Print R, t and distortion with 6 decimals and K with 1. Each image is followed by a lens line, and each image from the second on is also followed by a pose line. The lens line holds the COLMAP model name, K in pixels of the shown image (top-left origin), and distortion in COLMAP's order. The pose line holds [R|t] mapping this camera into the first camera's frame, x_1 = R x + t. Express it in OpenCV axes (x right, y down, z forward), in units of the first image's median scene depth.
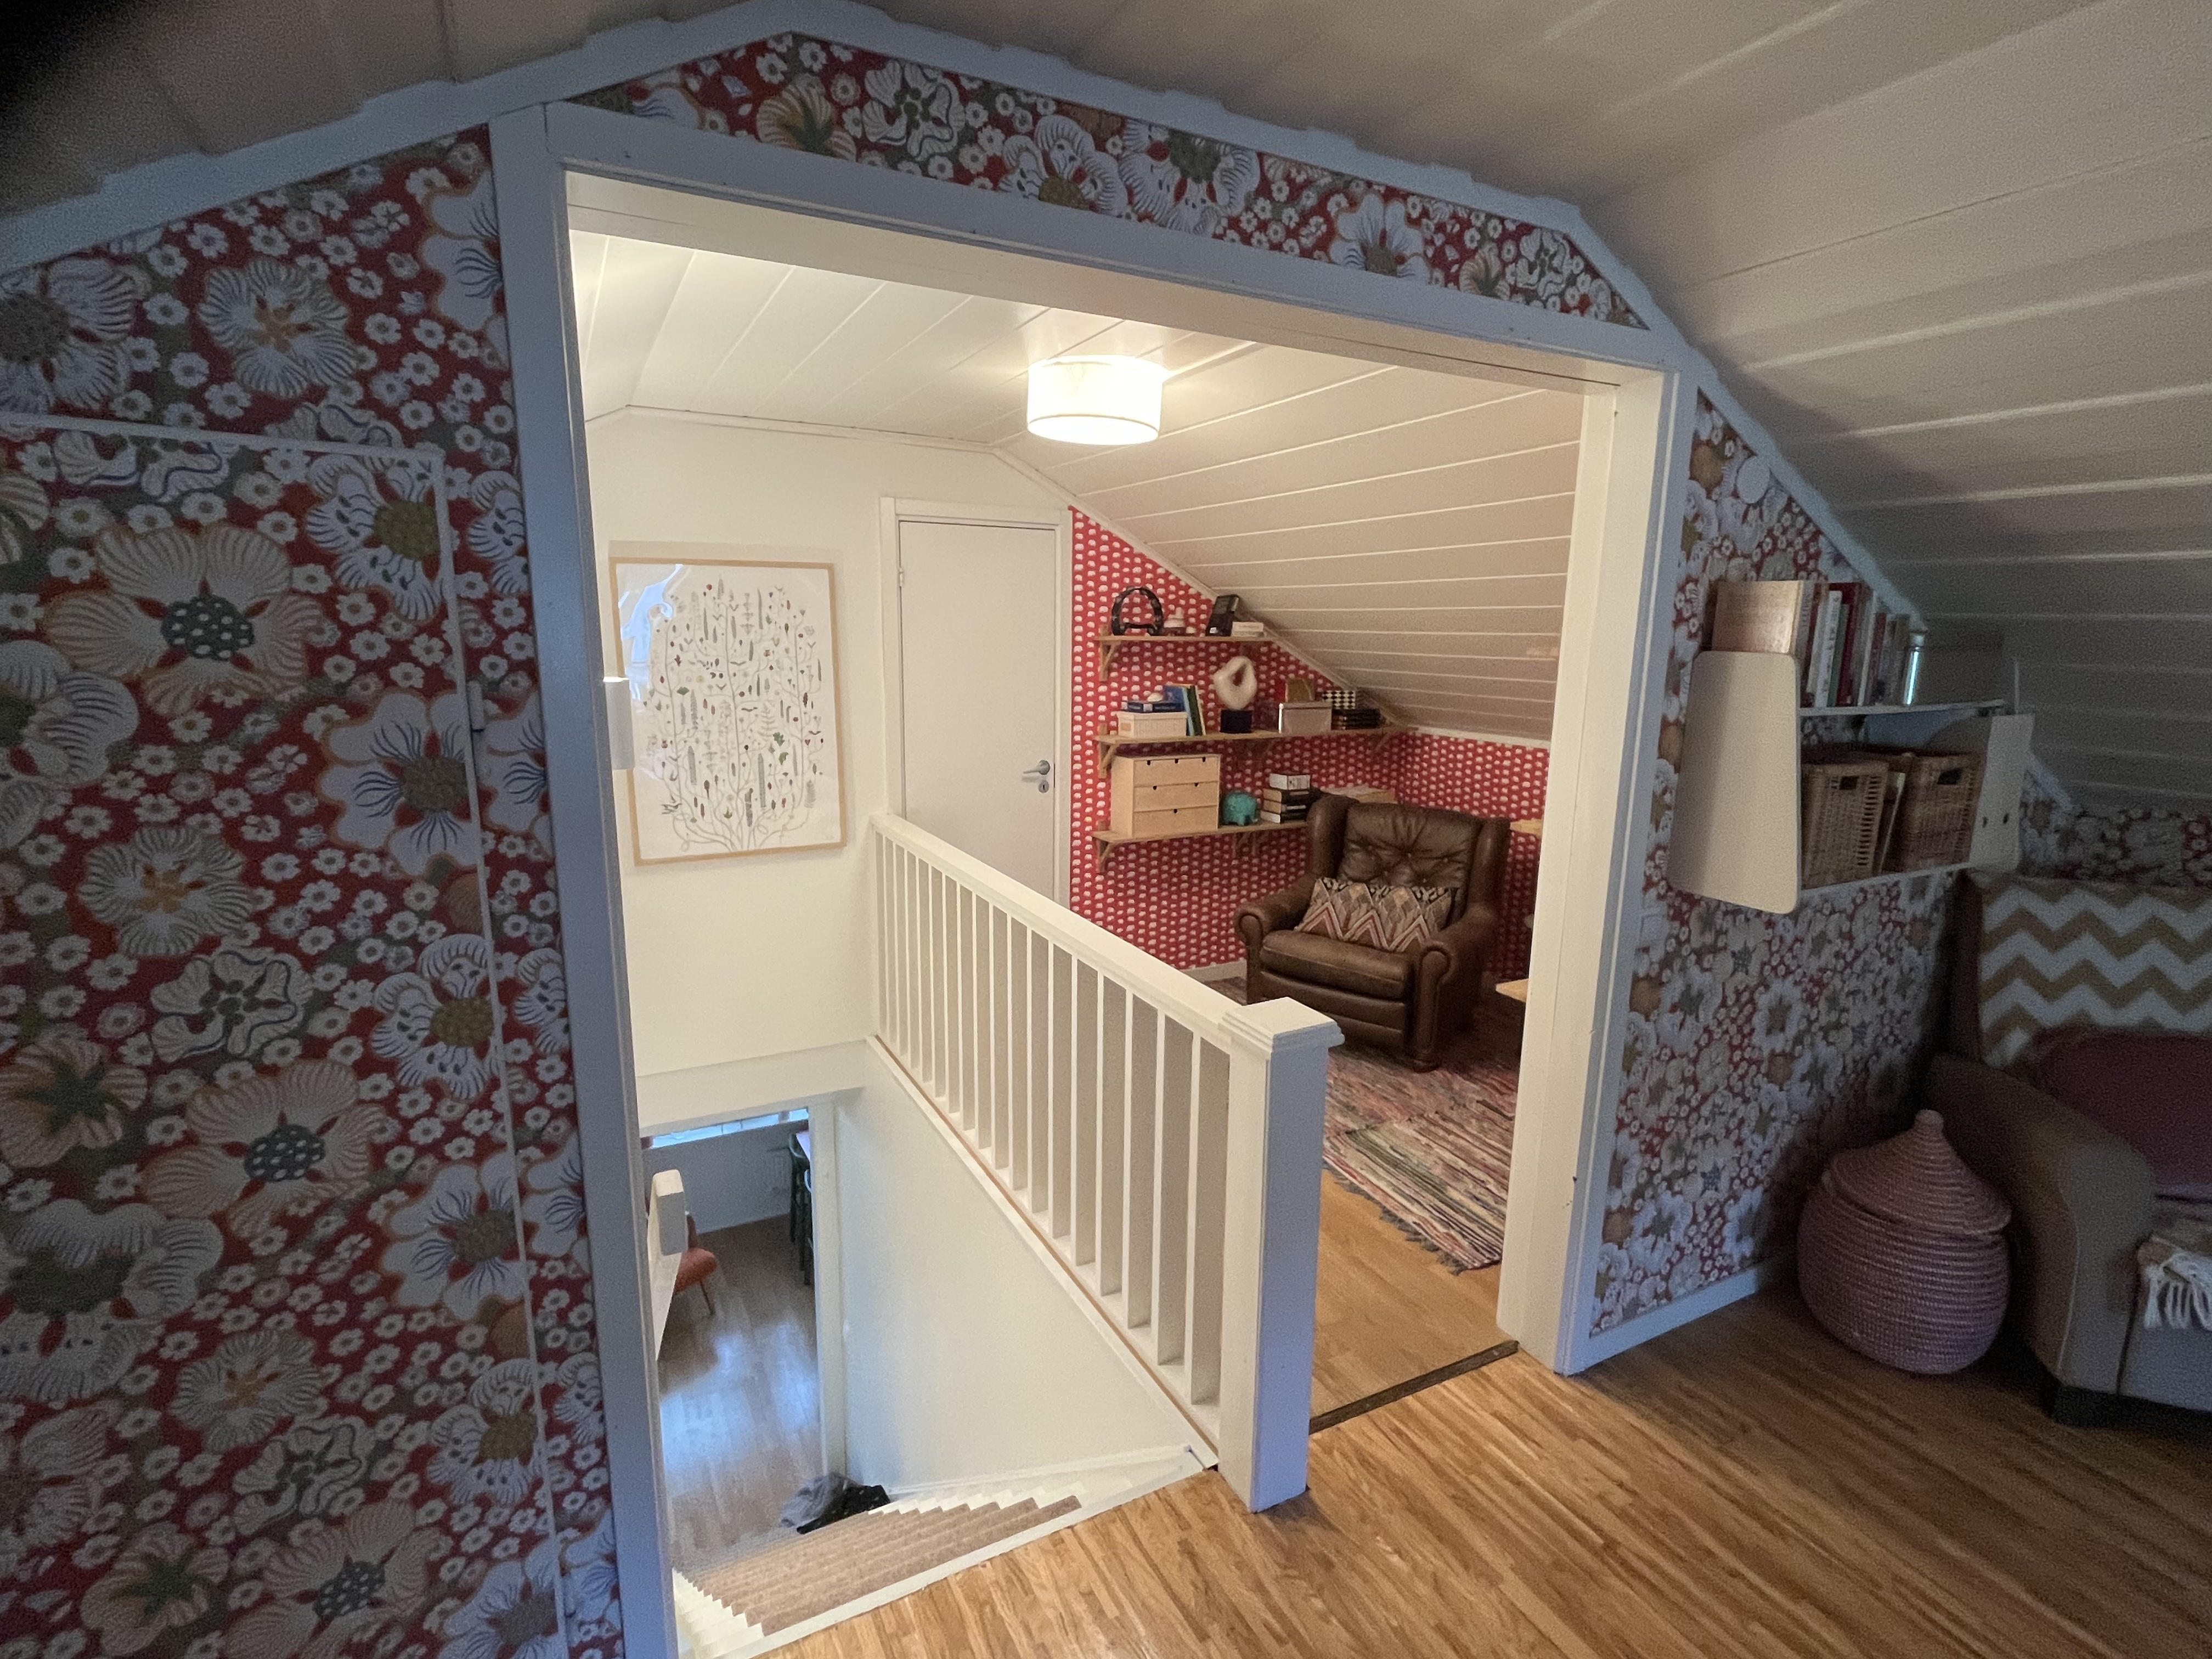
lens RADIAL K [[1053.9, 0, 1085.9], [0, 1053.9, 840.5], [0, 0, 1]] dist [-0.002506, 0.000456]
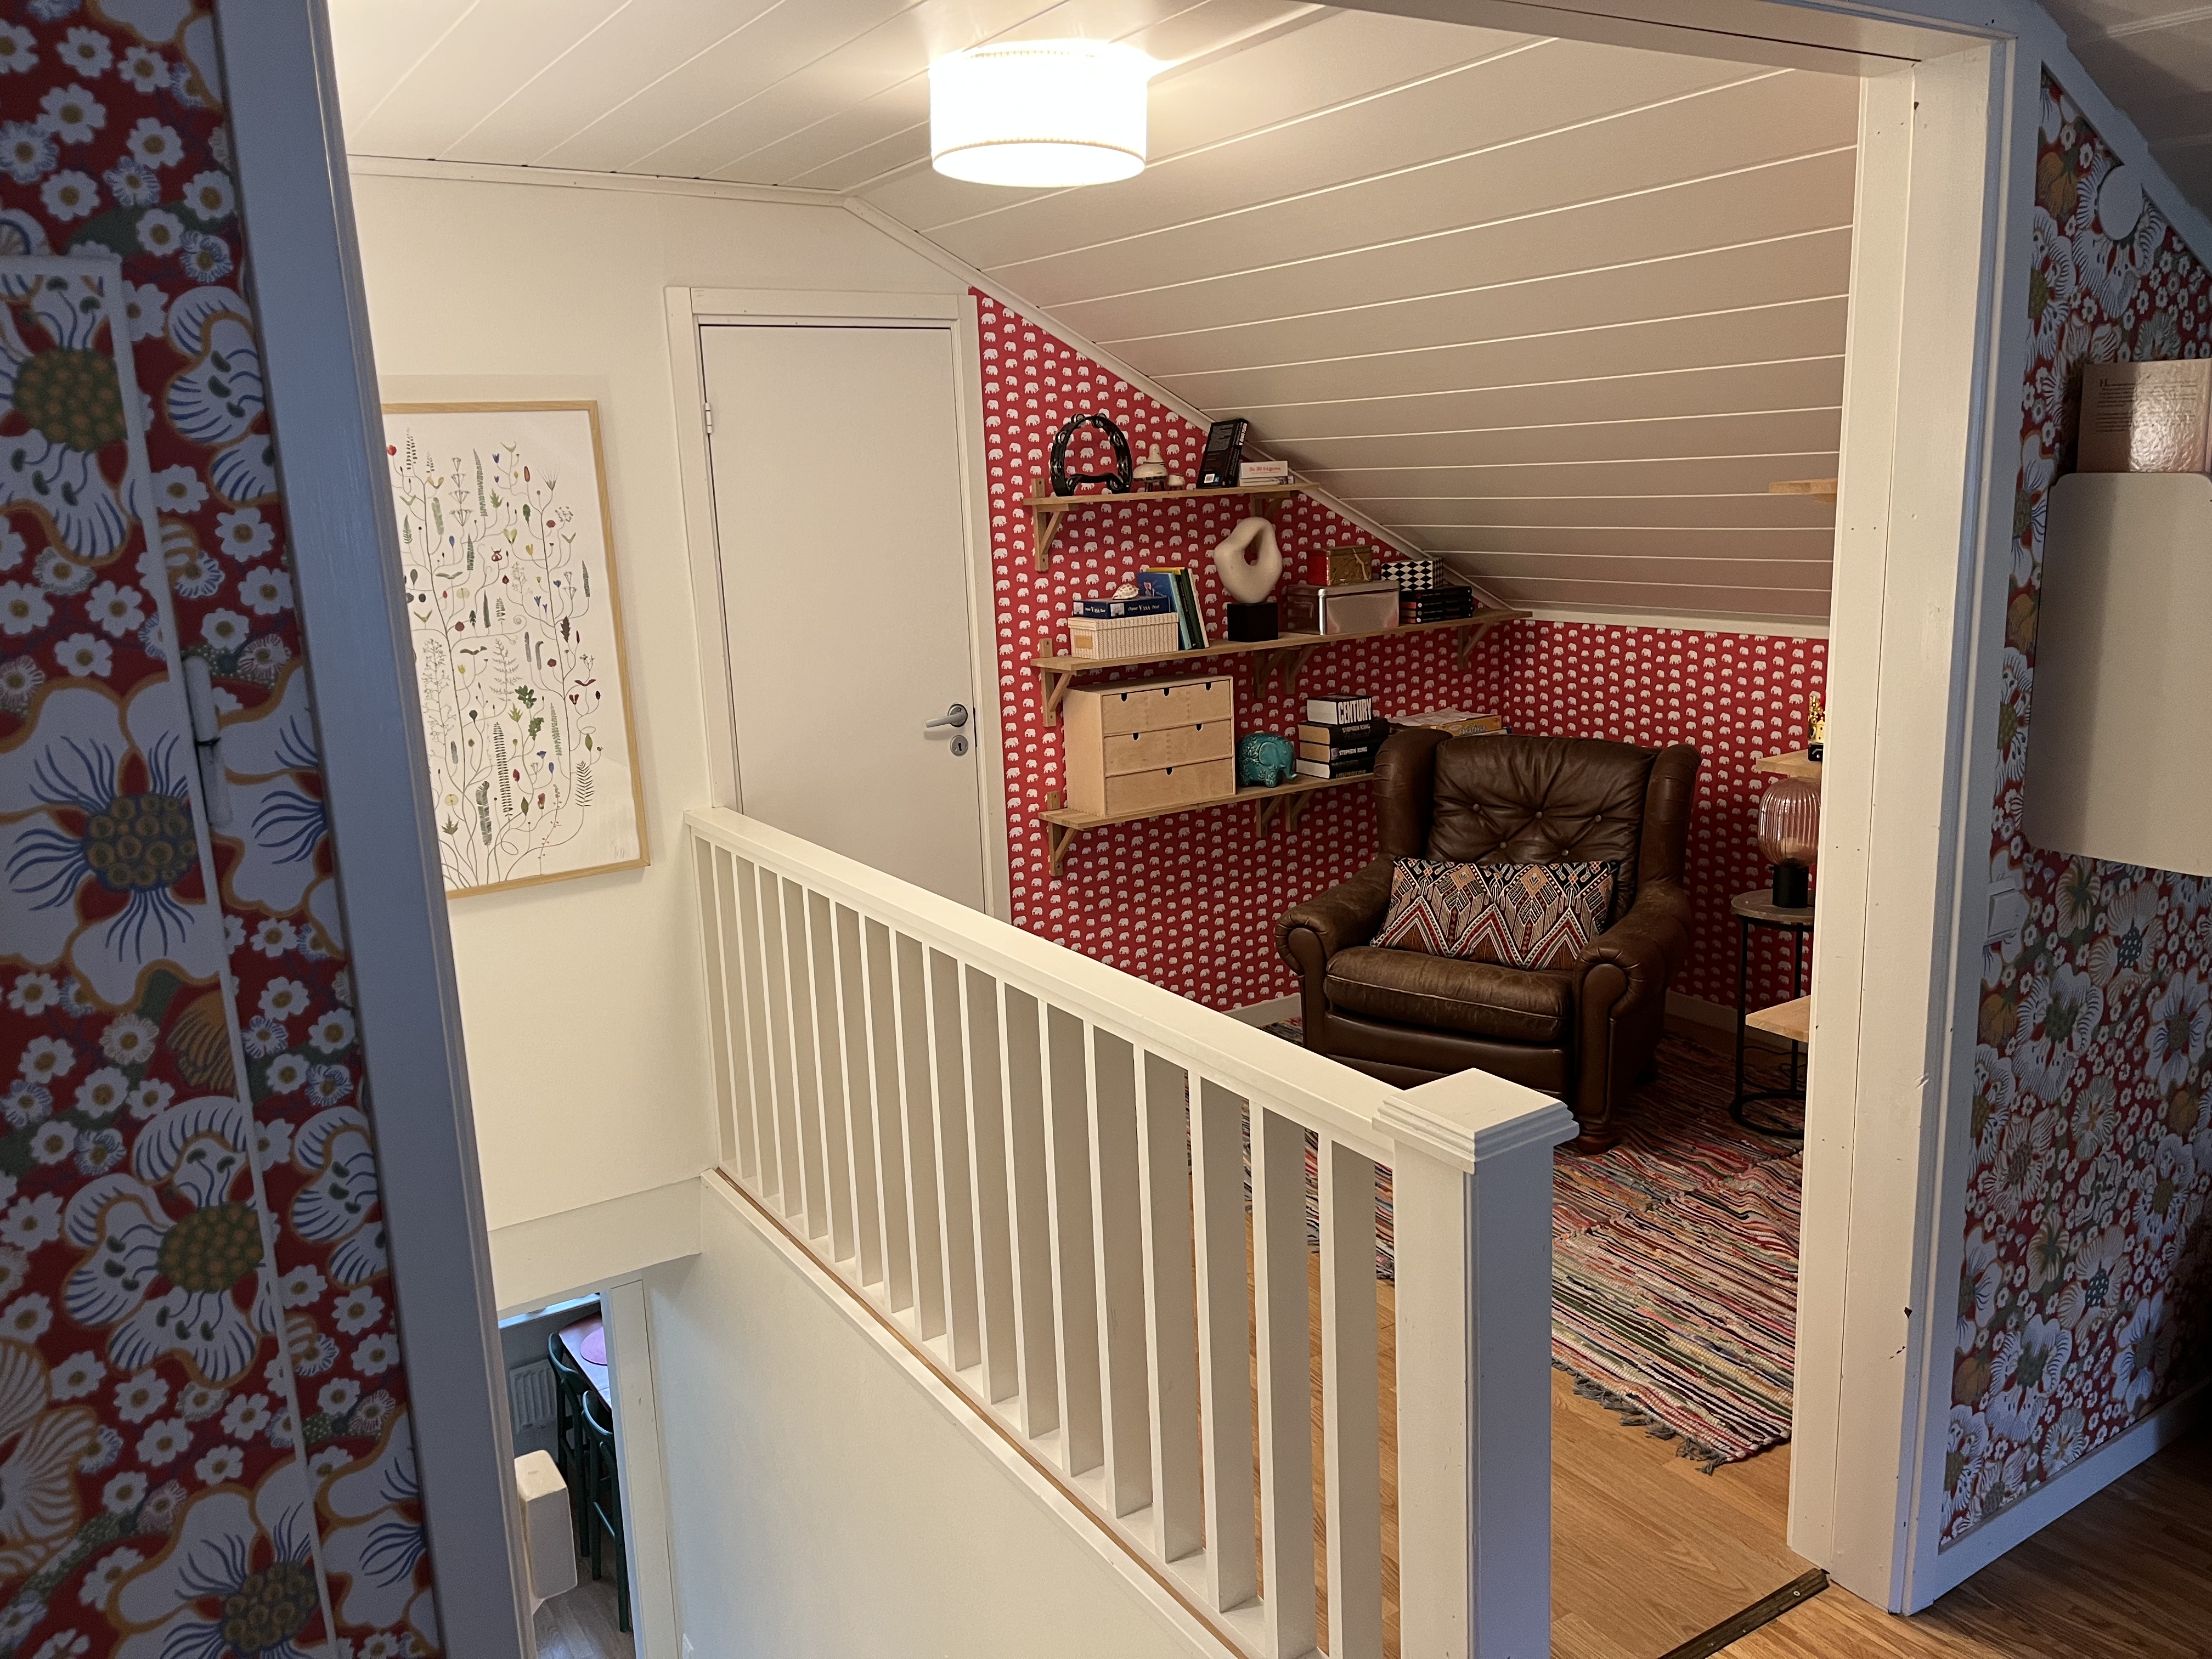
lens RADIAL K [[1661.7, 0, 1070.3], [0, 1661.7, 839.7], [0, 0, 1]] dist [0.071351, -0.101724]
pose [[0.994451, -0.071177, 0.077462, -0.097430], [0.069795, 0.997352, 0.020415, -0.019901], [-0.078710, -0.014896, 0.996786, 0.026345]]
